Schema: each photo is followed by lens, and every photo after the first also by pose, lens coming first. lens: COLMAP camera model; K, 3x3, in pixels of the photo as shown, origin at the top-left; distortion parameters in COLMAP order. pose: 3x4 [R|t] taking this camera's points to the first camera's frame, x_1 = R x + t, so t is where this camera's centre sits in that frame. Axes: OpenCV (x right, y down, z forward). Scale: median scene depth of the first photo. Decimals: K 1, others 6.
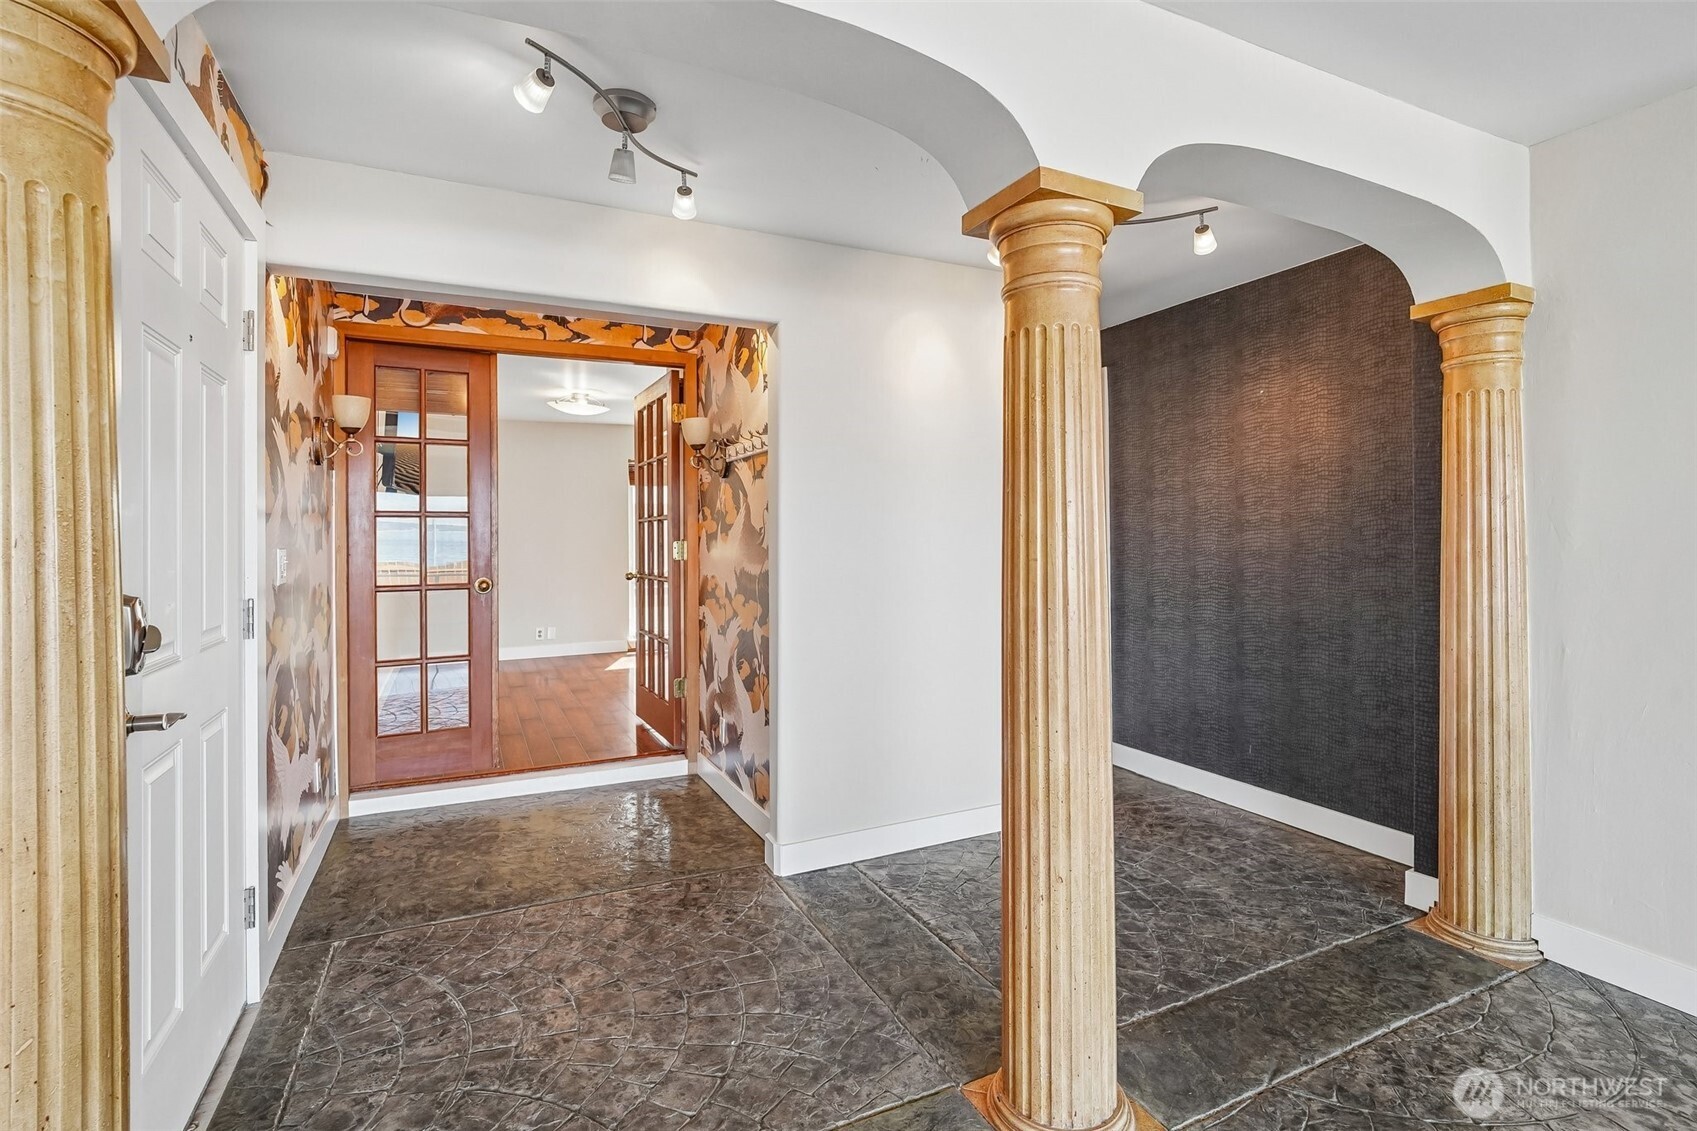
lens RADIAL K [[812.7, 0, 851.7], [0, 812.7, 536.4], [0, 0, 1]] dist [-0.014867, 0.007562]
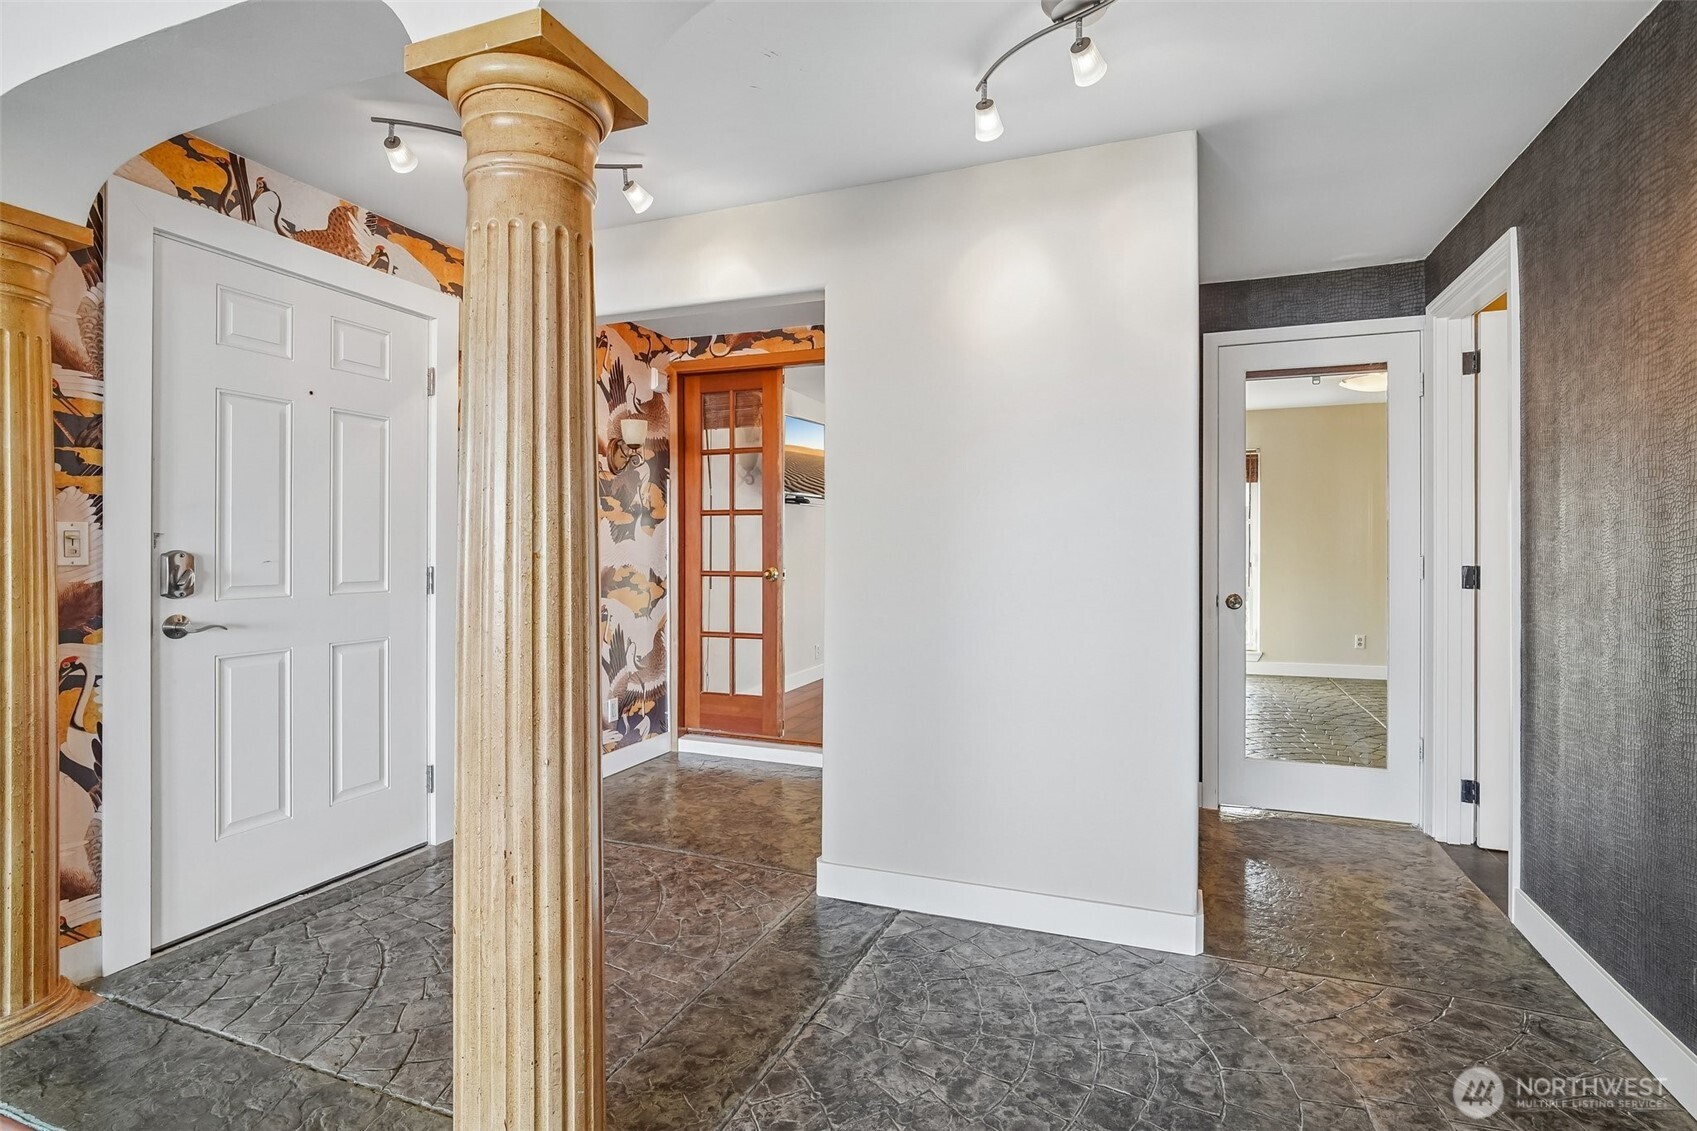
lens RADIAL K [[812.7, 0, 847.5], [0, 812.7, 541.6], [0, 0, 1]] dist [-0.014867, 0.007562]
pose [[0.680193, 0.002342, -0.733029, 0.473121], [-0.003470, 0.999994, -0.000024, 0.015808], [0.733025, 0.002560, 0.680197, 0.313139]]
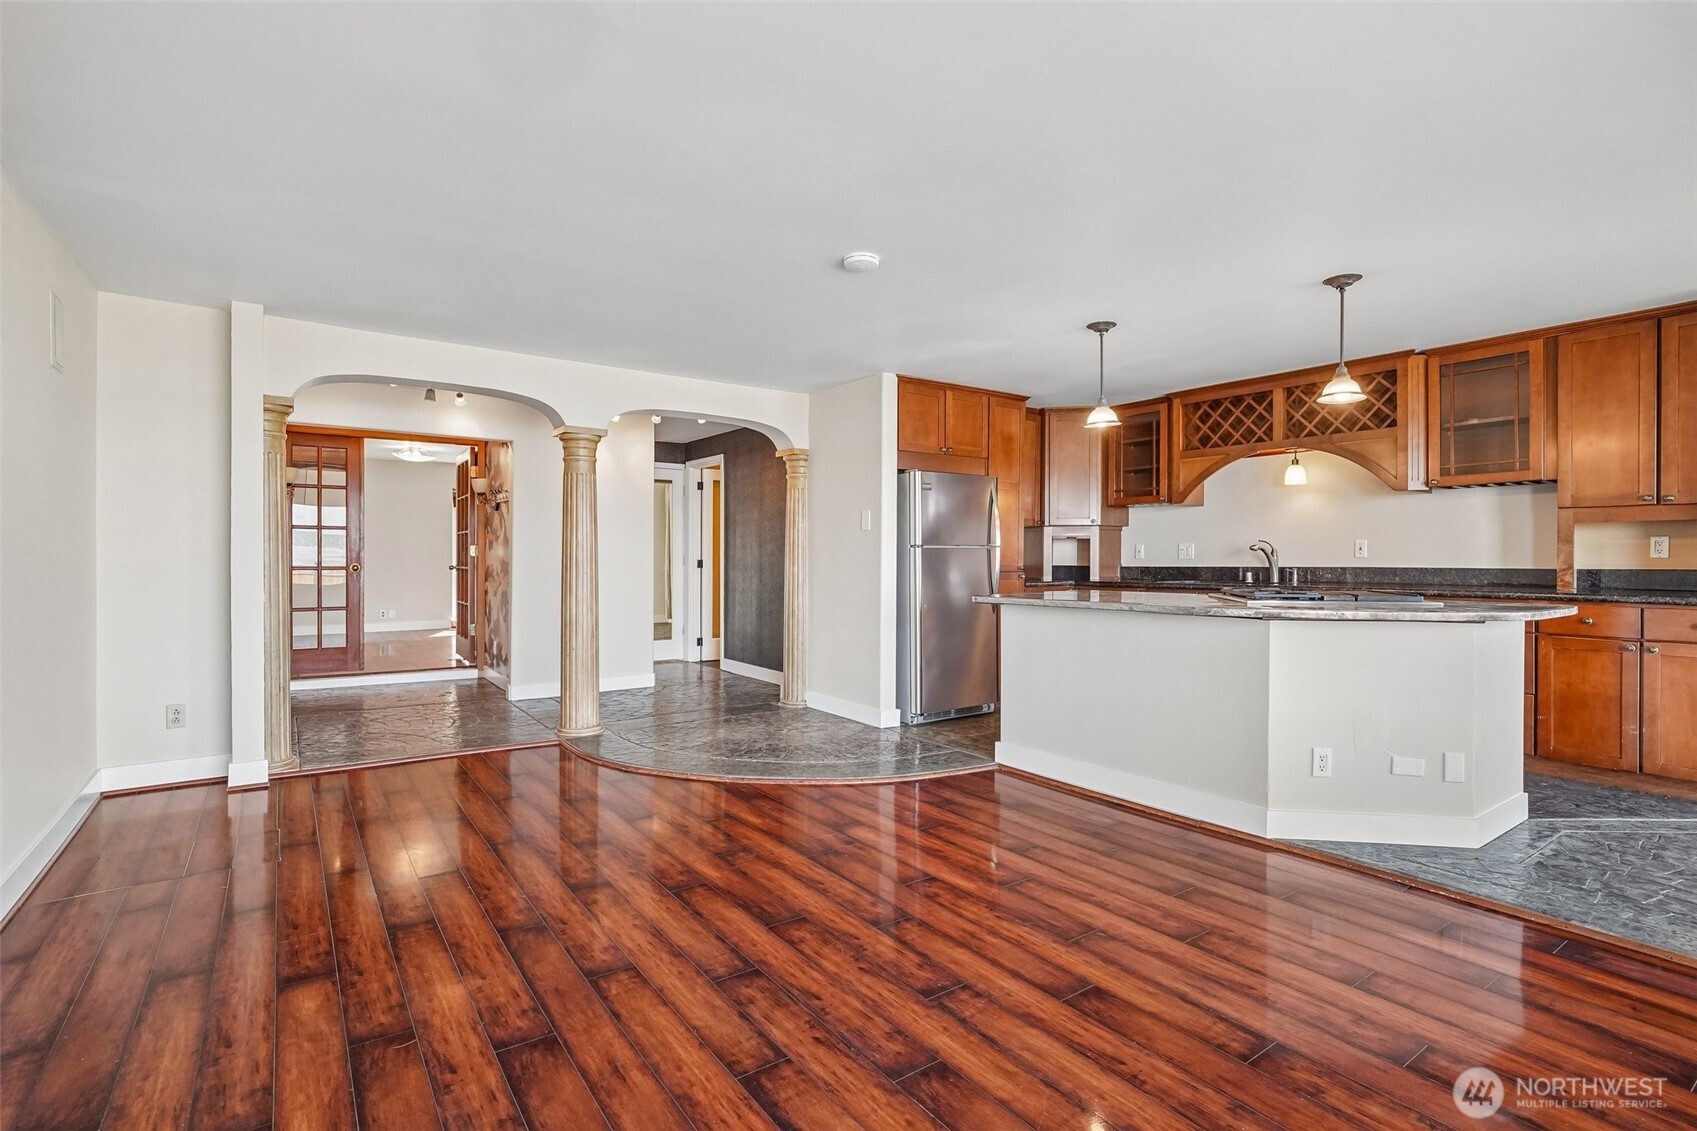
lens RADIAL K [[812.7, 0, 847.5], [0, 812.7, 563.4], [0, 0, 1]] dist [-0.014867, 0.007562]
pose [[0.986421, 0.011980, 0.163799, 0.337522], [-0.014029, 0.999837, 0.011363, 0.016429], [-0.163636, -0.013506, 0.986428, -0.978075]]
